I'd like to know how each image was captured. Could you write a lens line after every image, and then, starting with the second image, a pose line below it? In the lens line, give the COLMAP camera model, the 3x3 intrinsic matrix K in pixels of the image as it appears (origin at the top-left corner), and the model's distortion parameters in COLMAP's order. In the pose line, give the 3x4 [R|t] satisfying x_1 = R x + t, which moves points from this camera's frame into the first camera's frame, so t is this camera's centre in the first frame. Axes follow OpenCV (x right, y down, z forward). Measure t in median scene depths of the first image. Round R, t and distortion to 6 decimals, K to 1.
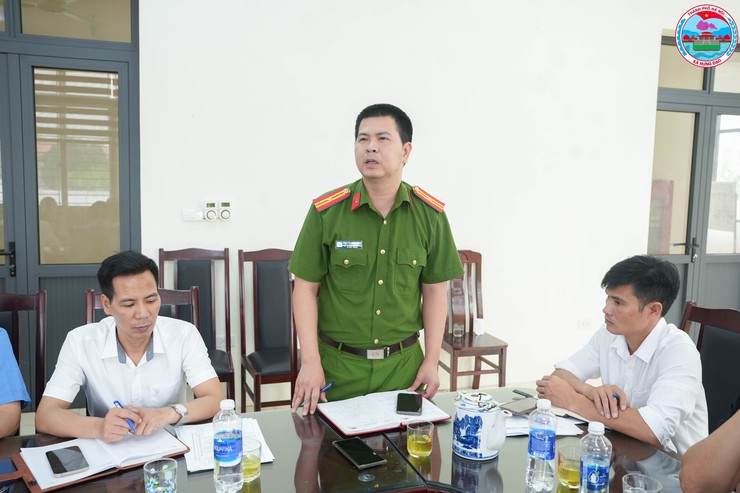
lens RADIAL K [[619.0, 0, 370.2], [0, 619.0, 247.4], [0, 0, 1]] dist [0.015035, 0.022724]
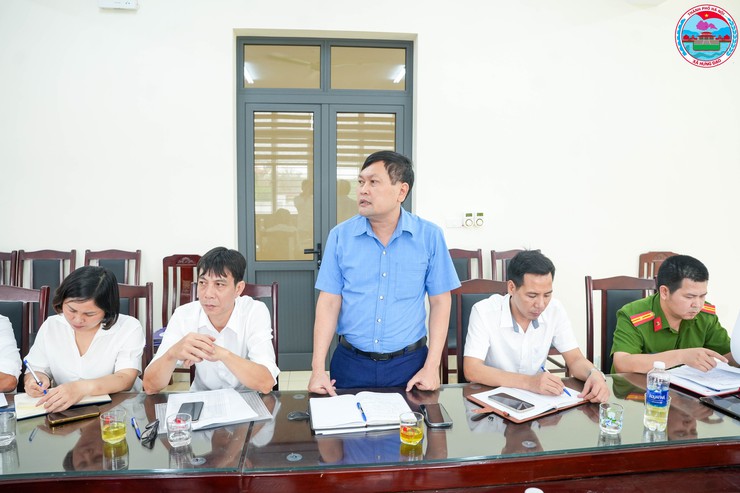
lens RADIAL K [[531.3, 0, 370.1], [0, 531.3, 246.2], [0, 0, 1]] dist [-0.072578, 0.009193]
pose [[0.979882, 0.007976, -0.199416, -0.133507], [-0.009098, 0.999948, -0.004710, 0.001210], [0.199368, 0.006429, 0.979904, -0.049422]]
